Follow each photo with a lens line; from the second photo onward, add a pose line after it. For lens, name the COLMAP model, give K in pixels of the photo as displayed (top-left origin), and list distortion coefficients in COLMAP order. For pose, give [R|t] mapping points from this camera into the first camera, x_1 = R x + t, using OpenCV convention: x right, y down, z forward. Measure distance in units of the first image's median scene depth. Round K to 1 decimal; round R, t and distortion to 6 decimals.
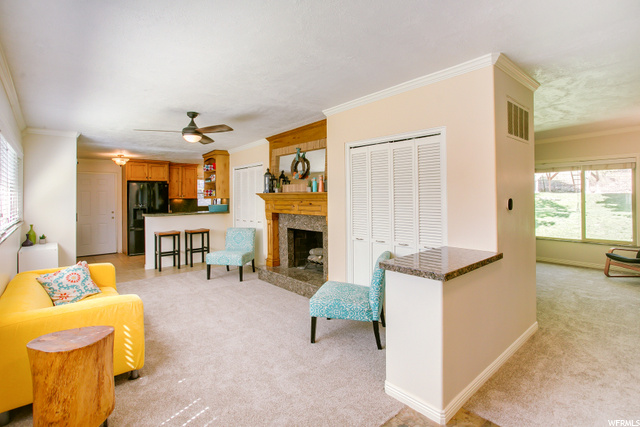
lens RADIAL K [[328.2, 0, 320.6], [0, 328.2, 197.9], [0, 0, 1]] dist [-0.001181, 0.000065]
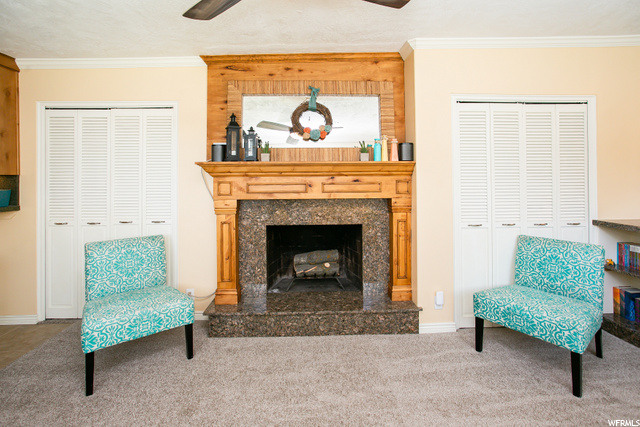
lens RADIAL K [[318.5, 0, 312.5], [0, 318.5, 172.8], [0, 0, 1]] dist [-0.004920, 0.000043]
pose [[0.608348, 0.007007, 0.793640, -0.505496], [0.006373, 0.999886, -0.013714, 0.009700], [-0.793645, 0.013401, 0.608233, 0.629108]]
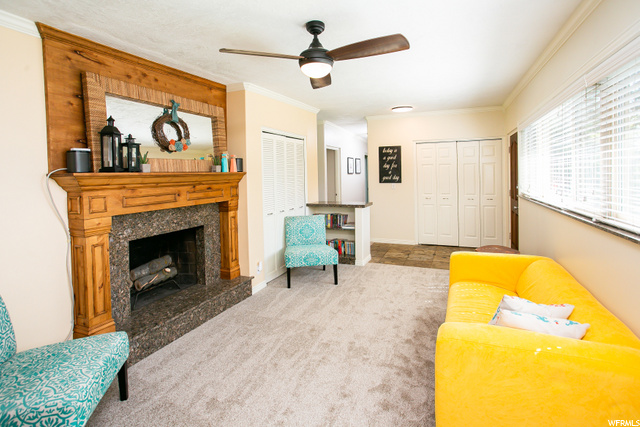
lens RADIAL K [[327.2, 0, 317.9], [0, 327.2, 179.2], [0, 0, 1]] dist [-0.000404, 0.000268]
pose [[-0.447737, -0.010245, 0.894106, -0.720332], [0.016993, 0.999656, 0.019964, -0.011562], [-0.894004, 0.024132, -0.447409, 1.000748]]
